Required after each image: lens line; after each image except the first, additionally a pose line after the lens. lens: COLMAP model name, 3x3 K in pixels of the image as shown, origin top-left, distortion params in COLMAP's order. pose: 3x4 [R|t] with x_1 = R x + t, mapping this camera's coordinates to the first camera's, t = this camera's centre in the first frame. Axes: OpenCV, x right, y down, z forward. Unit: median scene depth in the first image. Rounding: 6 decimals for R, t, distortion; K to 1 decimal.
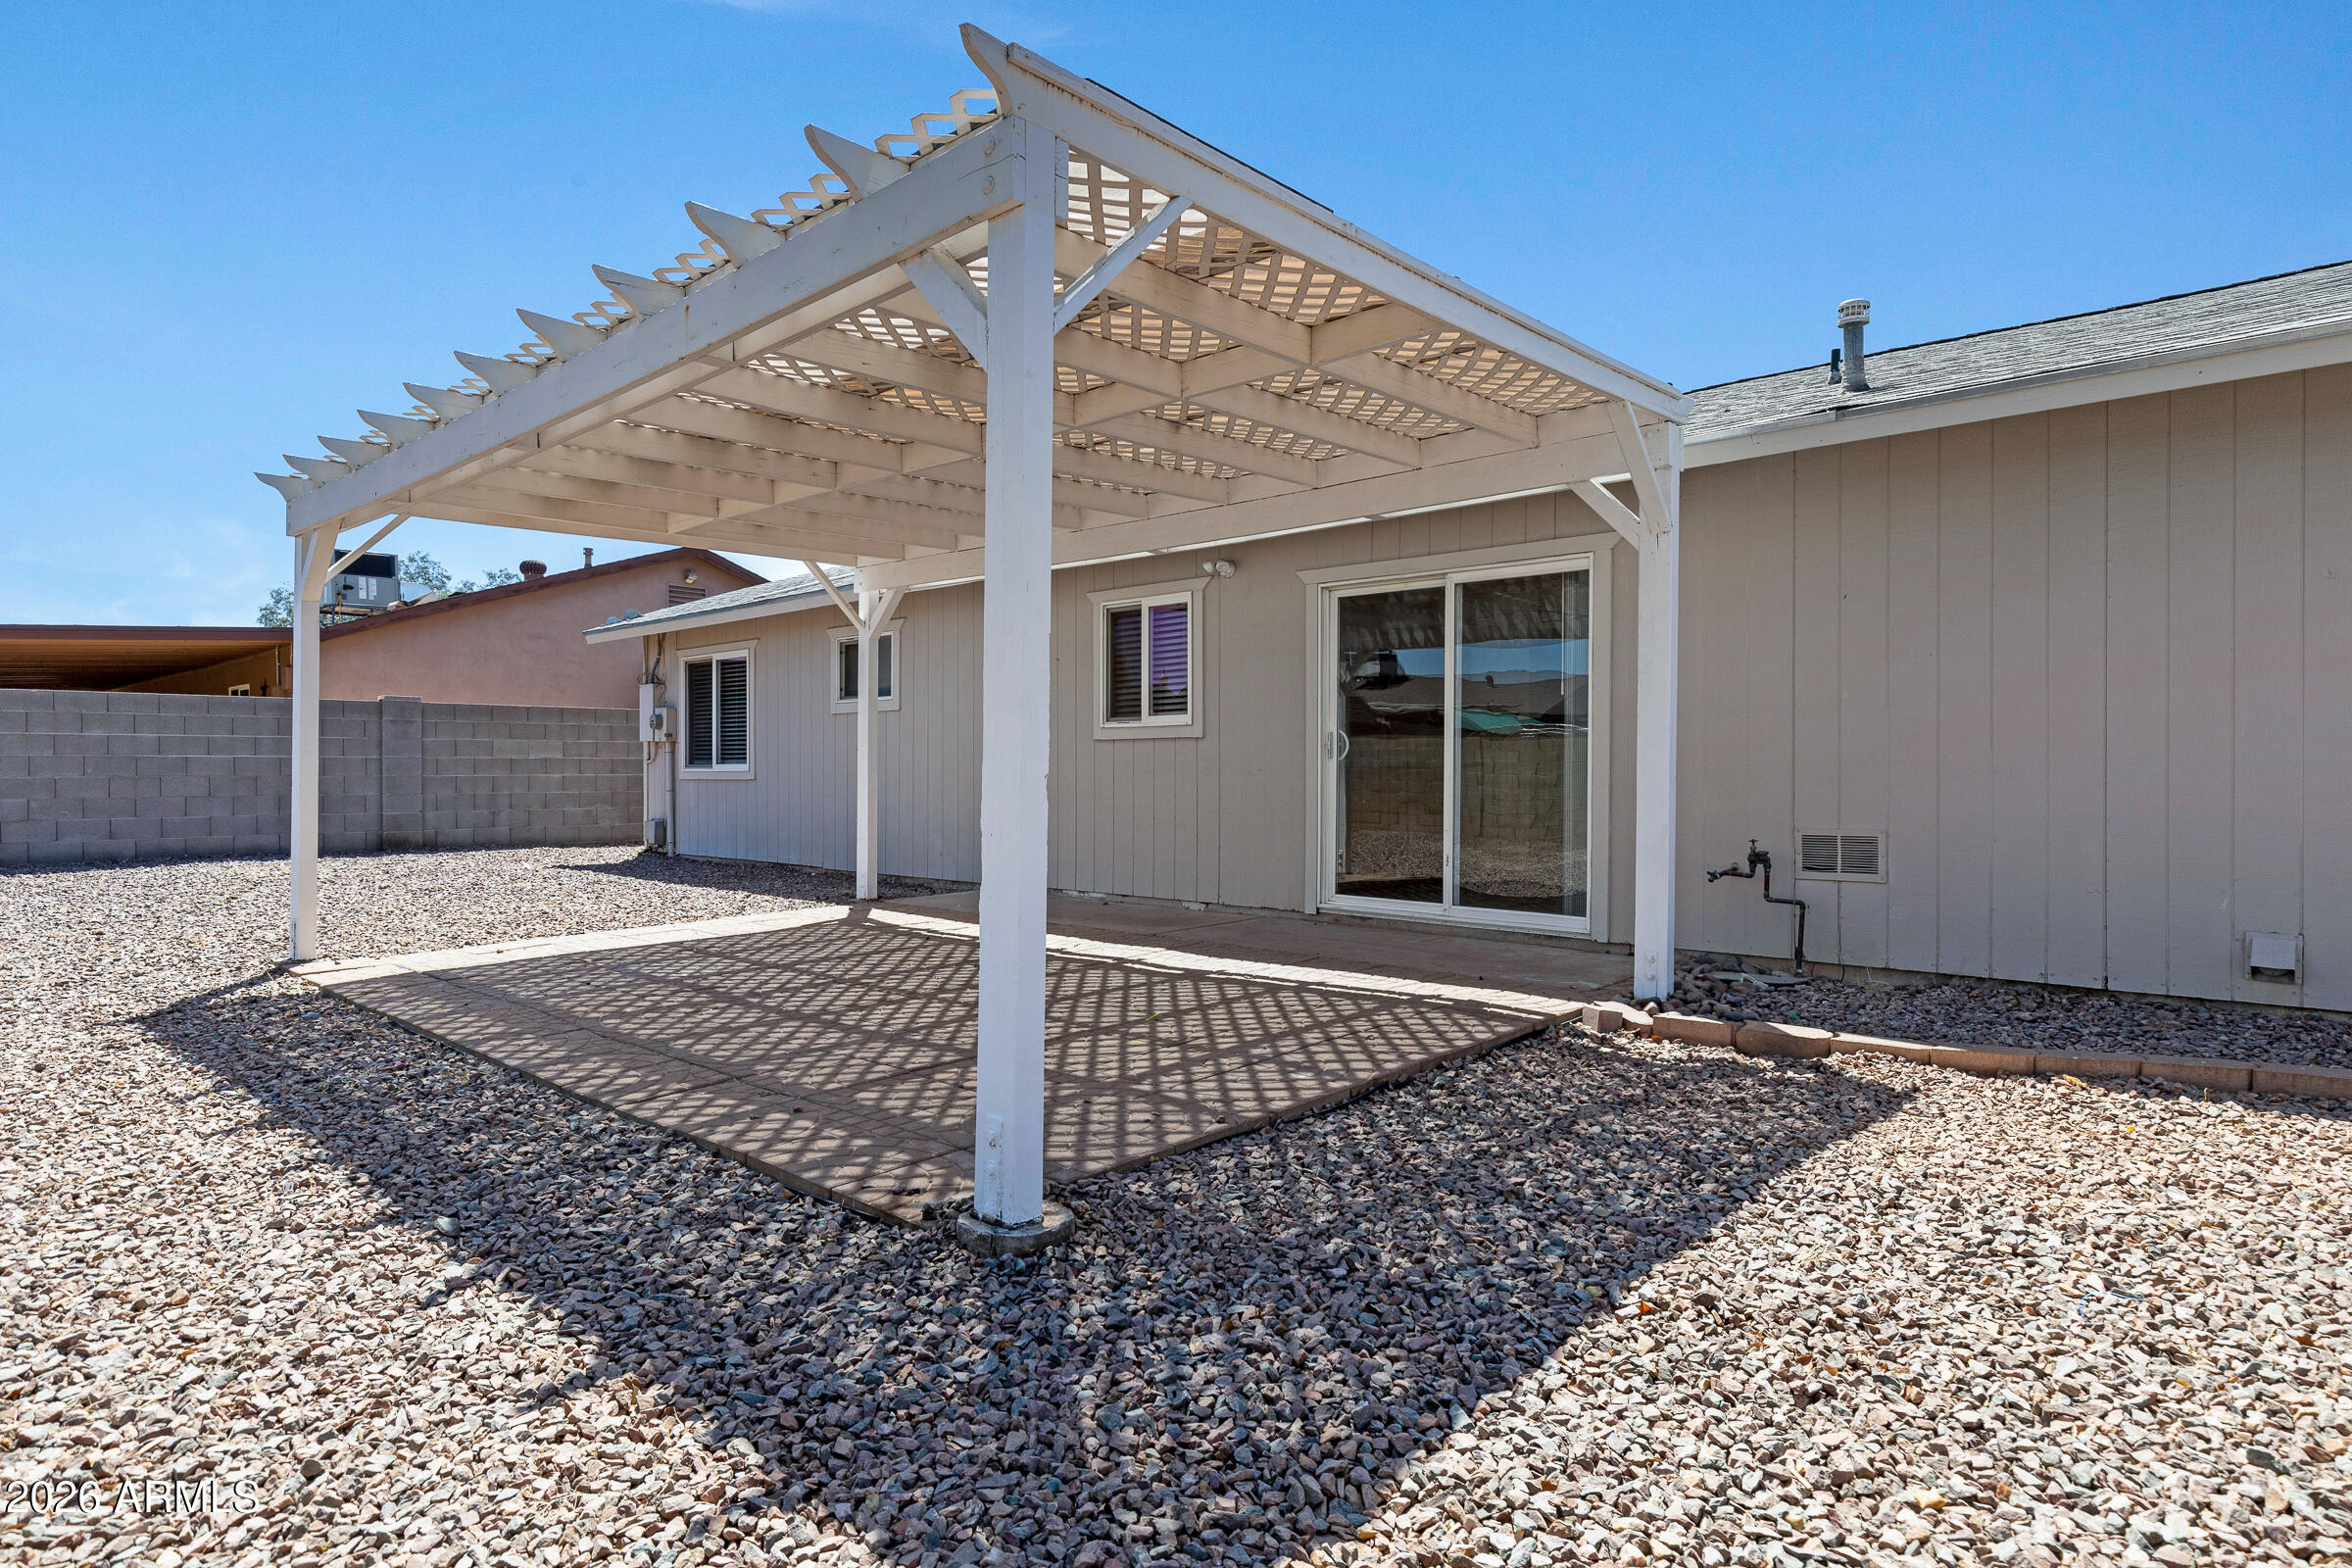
lens RADIAL K [[1323.3, 0, 1171.1], [0, 1323.3, 763.2], [0, 0, 1]] dist [-0.003179, -0.000053]
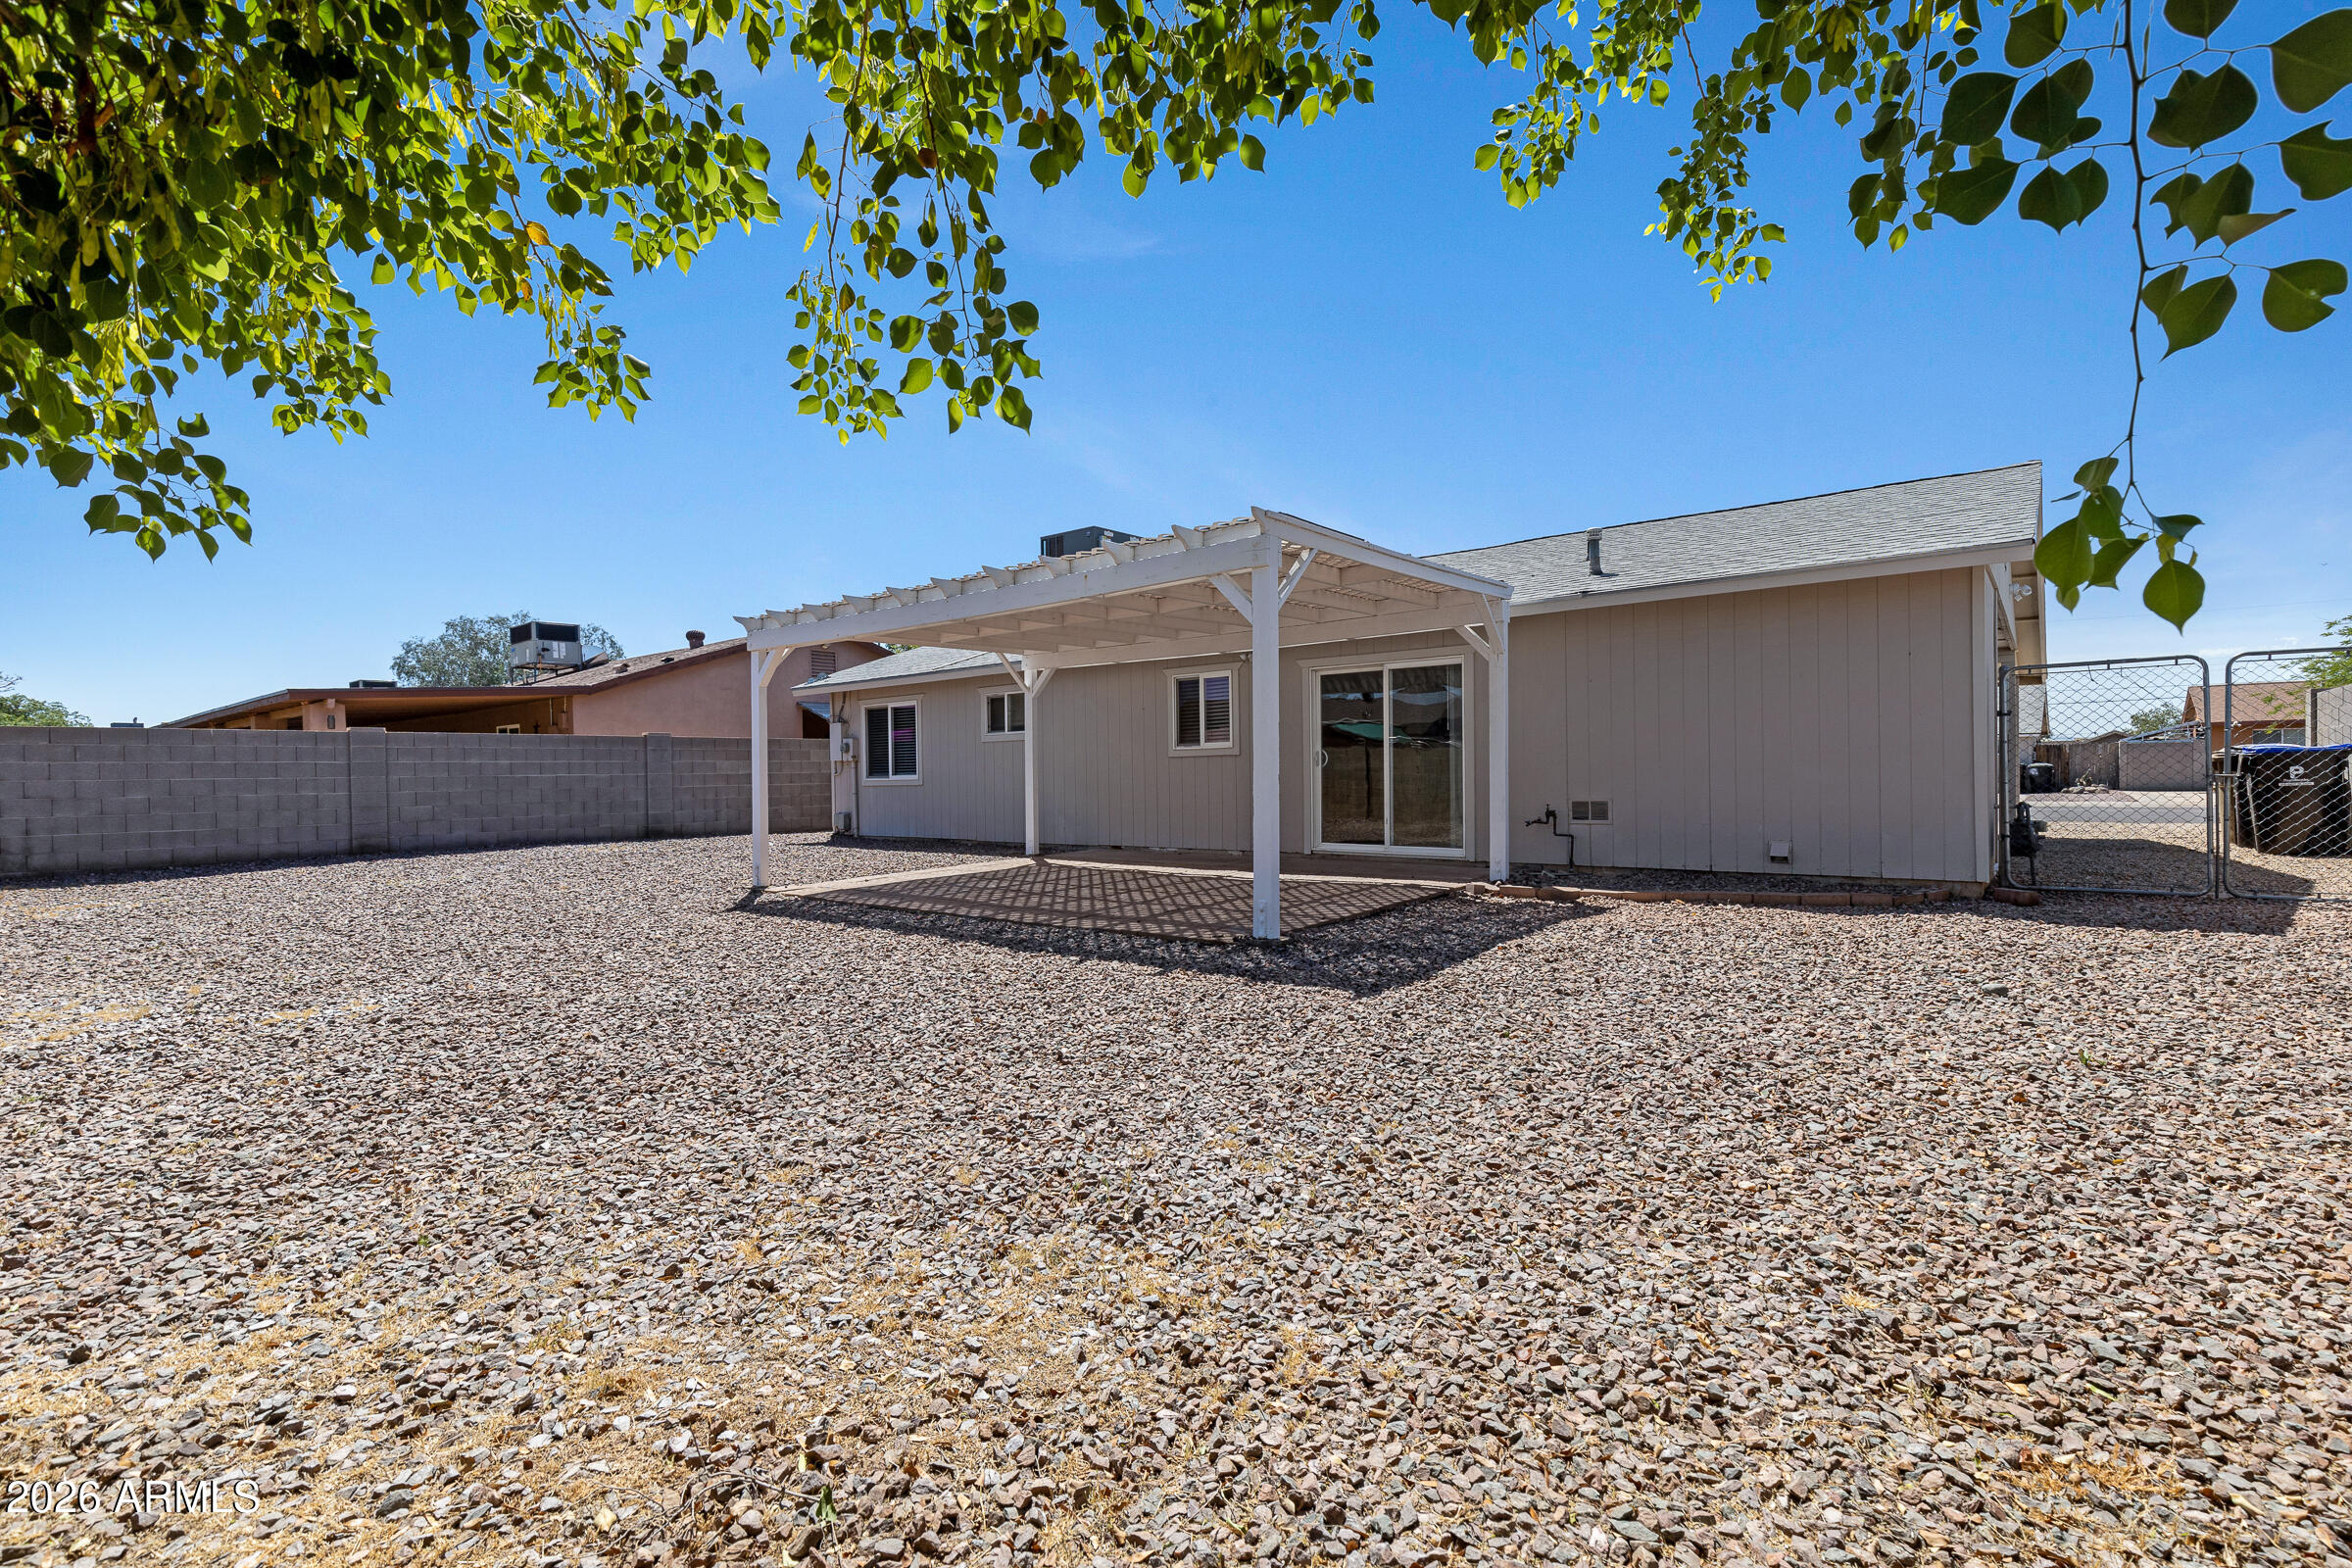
lens RADIAL K [[1039.4, 0, 1185.9], [0, 1039.4, 770.3], [0, 0, 1]] dist [0.000369, 0.000006]
pose [[0.997839, -0.017619, 0.063302, -0.155683], [0.017486, 0.999844, 0.002653, -0.004767], [-0.063339, -0.001540, 0.997991, -0.409674]]
